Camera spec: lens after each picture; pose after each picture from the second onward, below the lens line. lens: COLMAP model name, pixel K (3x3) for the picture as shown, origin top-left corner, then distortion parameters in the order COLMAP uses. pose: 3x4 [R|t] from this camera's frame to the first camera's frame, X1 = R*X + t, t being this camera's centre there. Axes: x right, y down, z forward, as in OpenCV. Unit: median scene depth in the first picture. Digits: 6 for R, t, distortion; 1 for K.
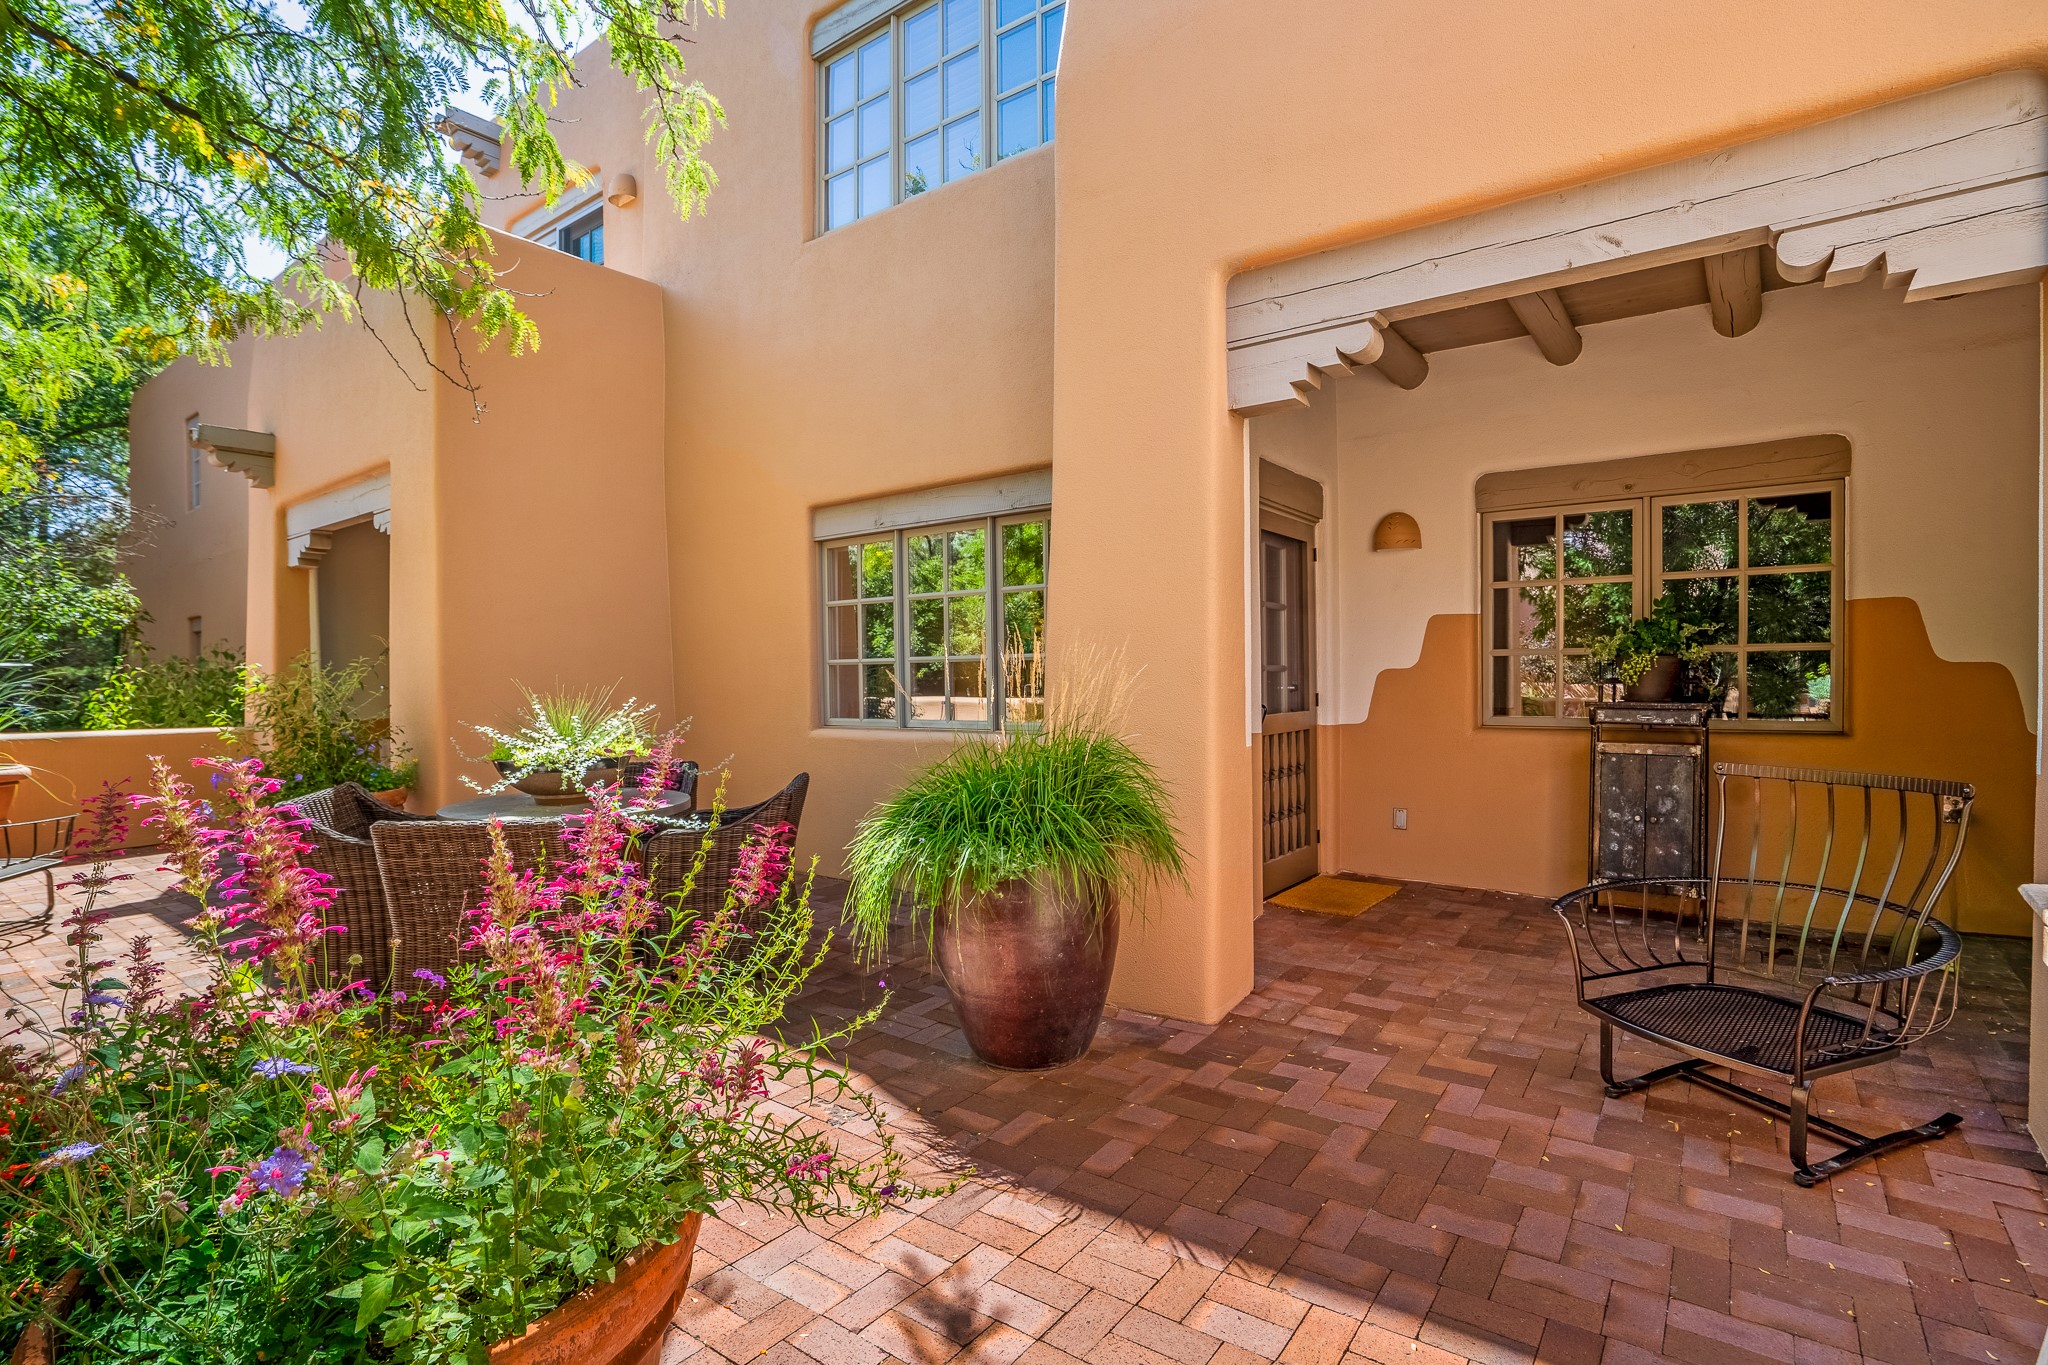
lens RADIAL K [[980.3, 0, 1026.3], [0, 980.3, 693.8], [0, 0, 1]] dist [-0.029831, 0.002207]
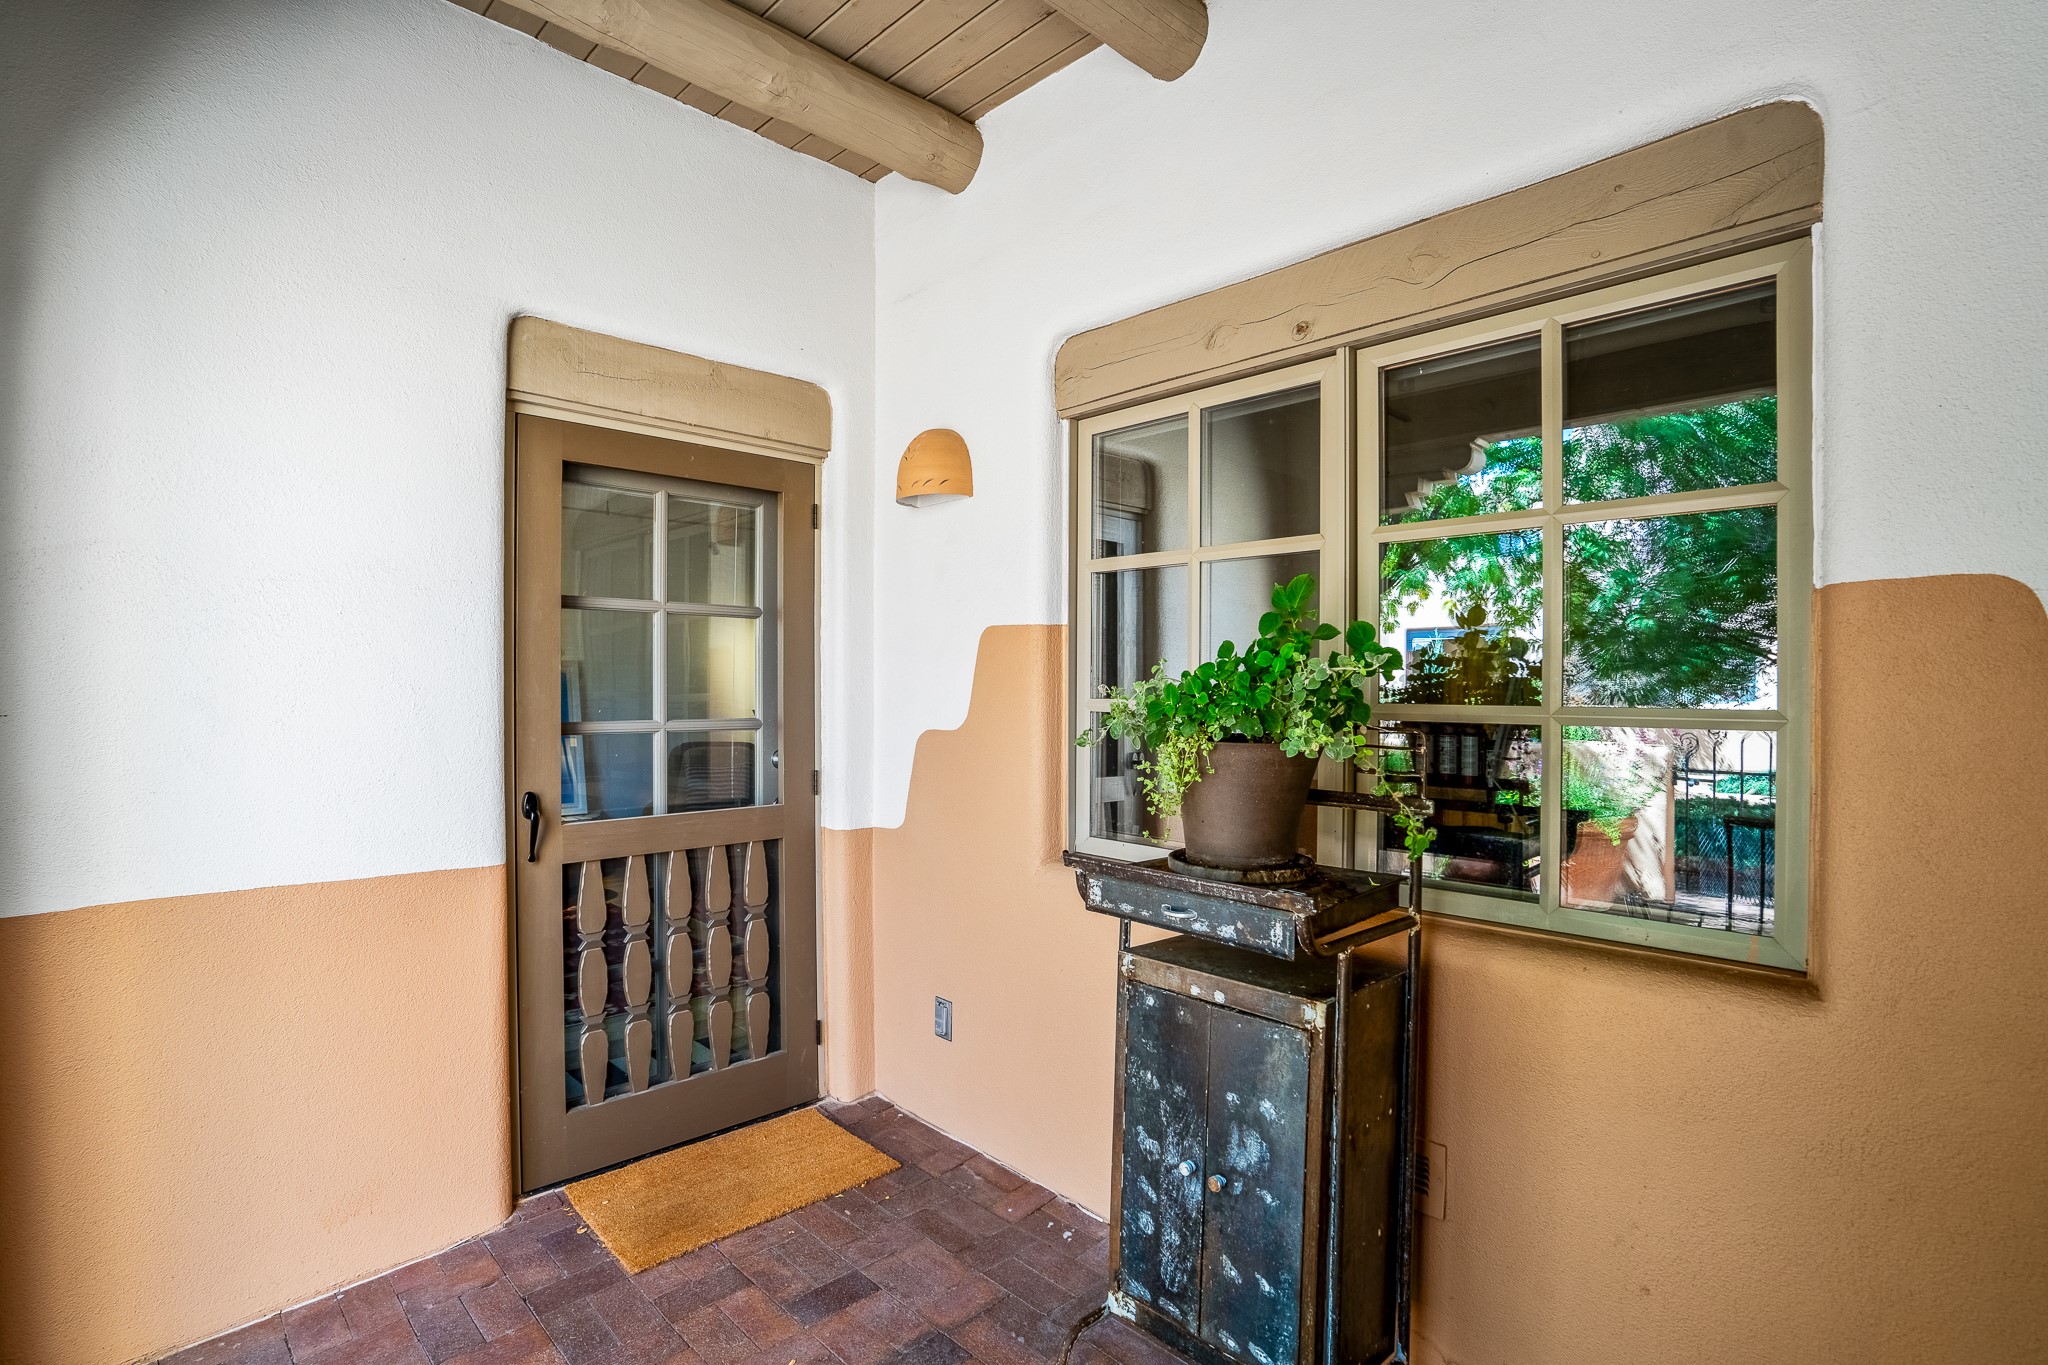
lens RADIAL K [[980.3, 0, 1008.0], [0, 980.3, 689.7], [0, 0, 1]] dist [-0.029831, 0.002207]
pose [[0.984774, 0.019196, -0.172779, 0.804096], [-0.021474, 0.999705, -0.011327, -0.066992], [0.172510, 0.014865, 0.984896, 0.788539]]
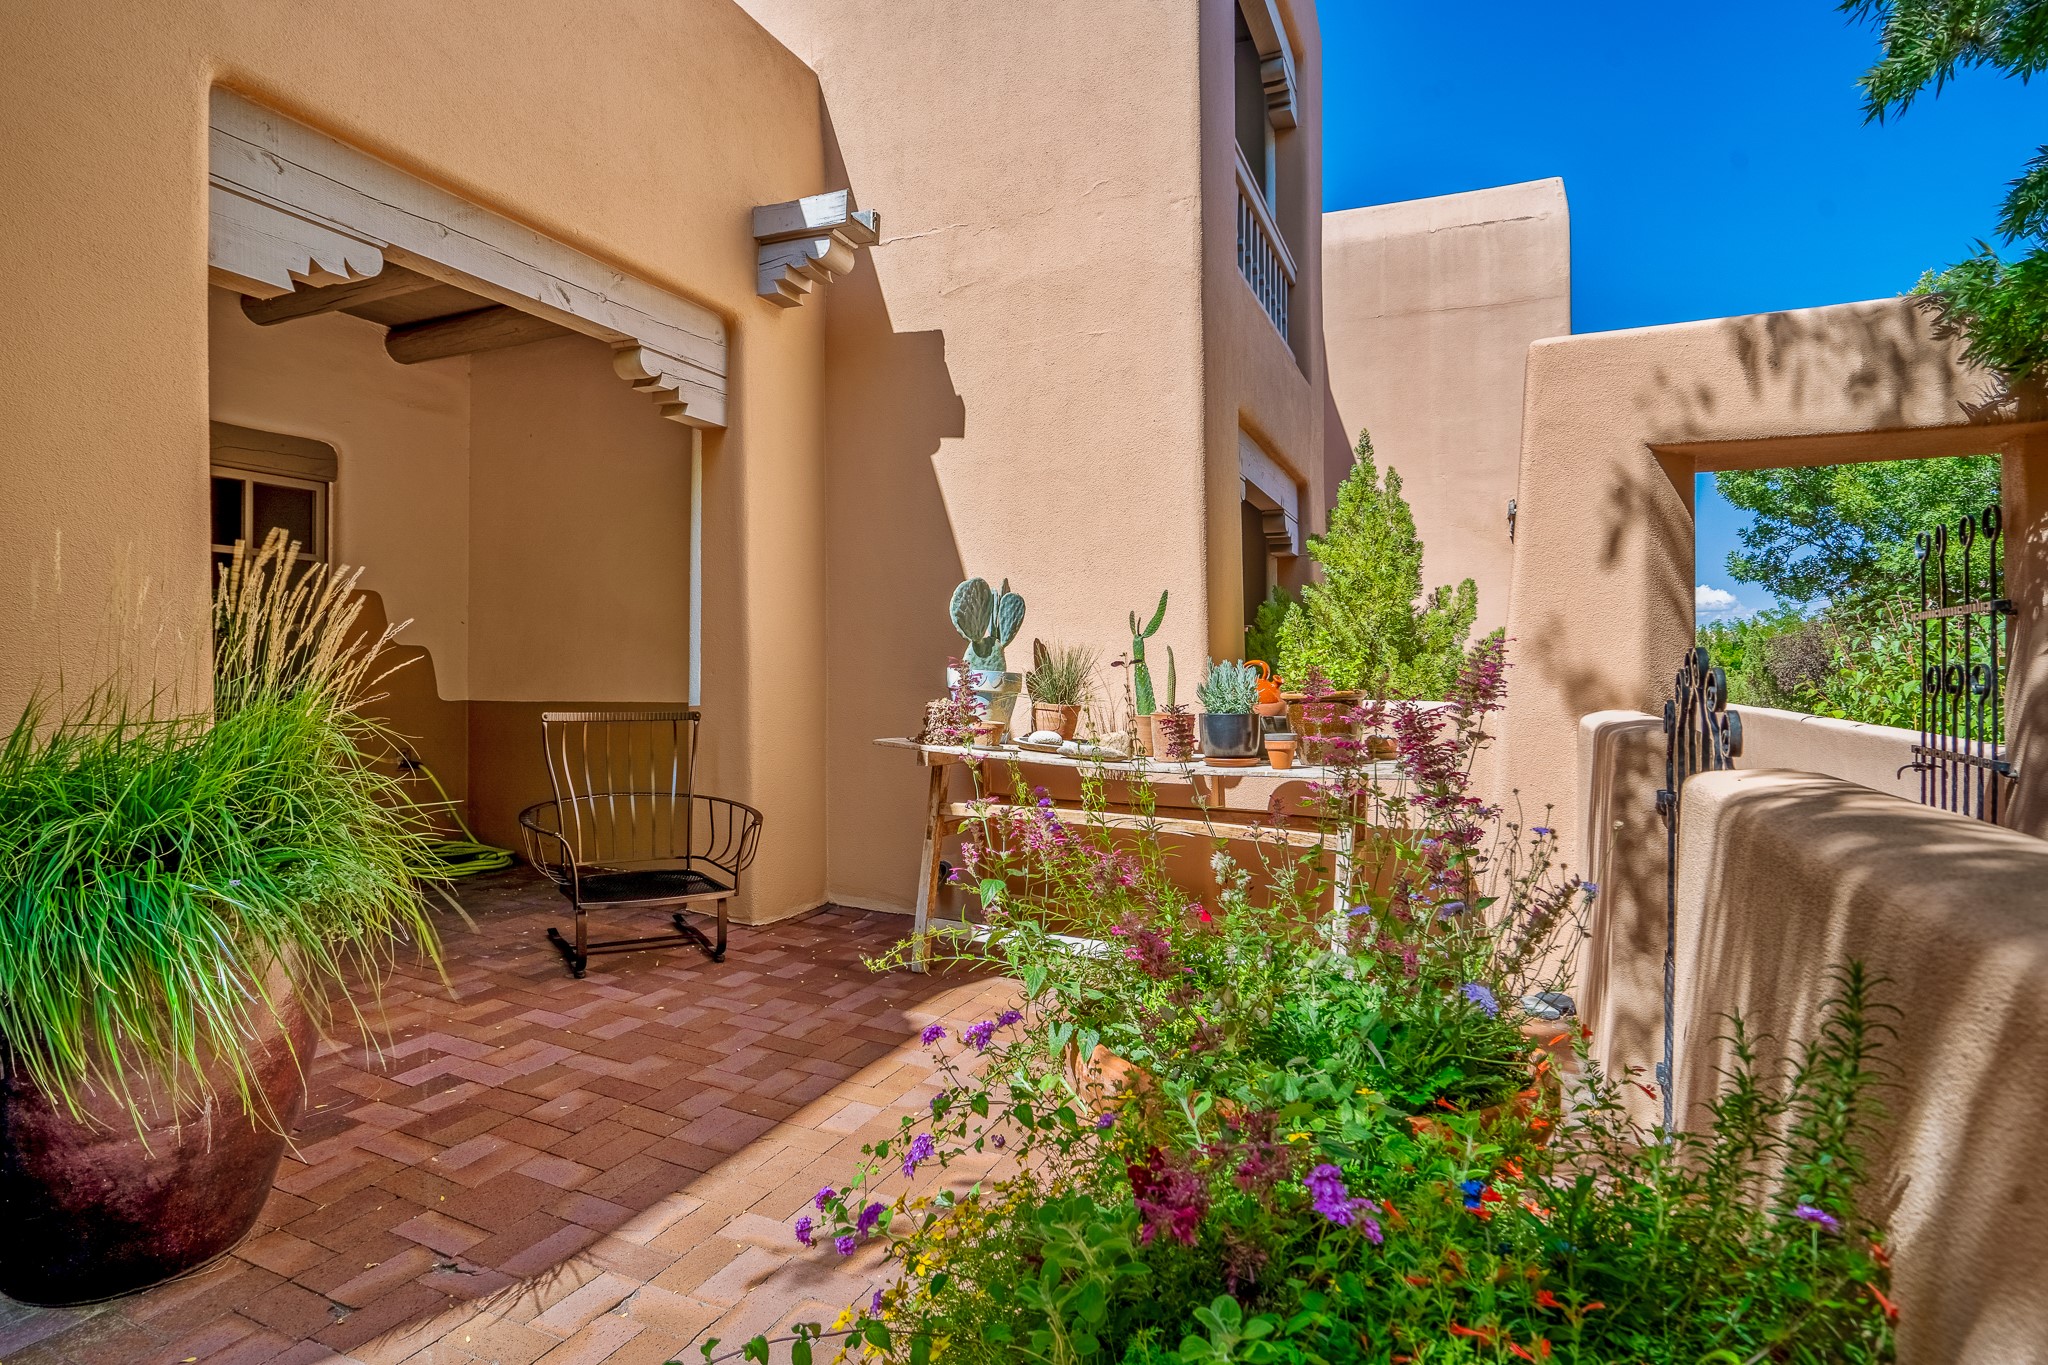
lens RADIAL K [[1050.9, 0, 1014.1], [0, 1050.9, 668.0], [0, 0, 1]] dist [-0.010389, 0.000140]
pose [[-0.203742, 0.013163, 0.978936, -0.665320], [0.010317, 0.999883, -0.011298, 0.027205], [-0.978970, 0.007798, -0.203854, 0.564683]]
